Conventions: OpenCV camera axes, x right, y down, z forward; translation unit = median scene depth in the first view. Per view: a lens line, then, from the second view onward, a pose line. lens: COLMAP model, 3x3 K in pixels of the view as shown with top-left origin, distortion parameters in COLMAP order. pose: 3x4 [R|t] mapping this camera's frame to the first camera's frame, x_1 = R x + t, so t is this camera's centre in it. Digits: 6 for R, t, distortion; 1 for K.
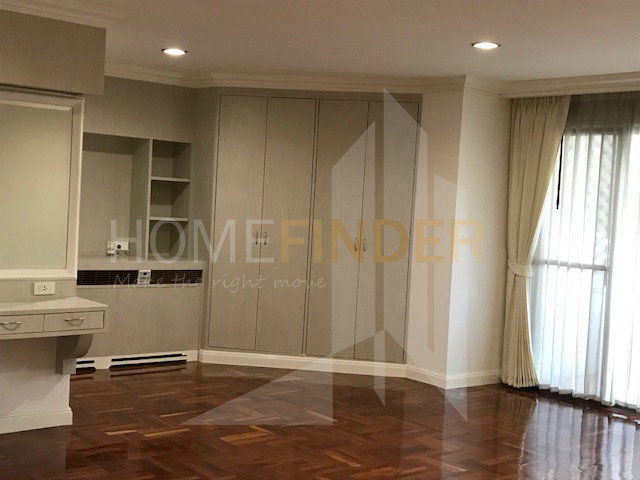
lens RADIAL K [[987.9, 0, 320.0], [0, 987.9, 240.0], [0, 0, 1]] dist [-0.033861, -0.054110]
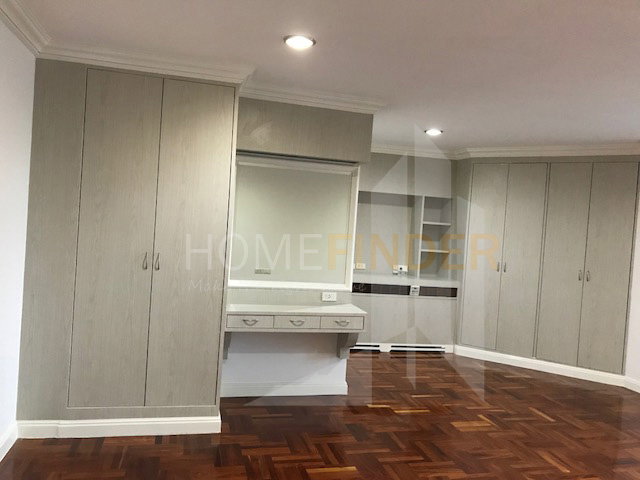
lens RADIAL K [[531.0, 0, 319.7], [0, 531.0, 233.7], [0, 0, 1]] dist [0.054317, -0.068900]
pose [[0.895564, 0.013010, -0.444743, 0.049538], [-0.035228, 0.998508, -0.041729, -0.009816], [0.443537, 0.053038, 0.894686, 0.271301]]
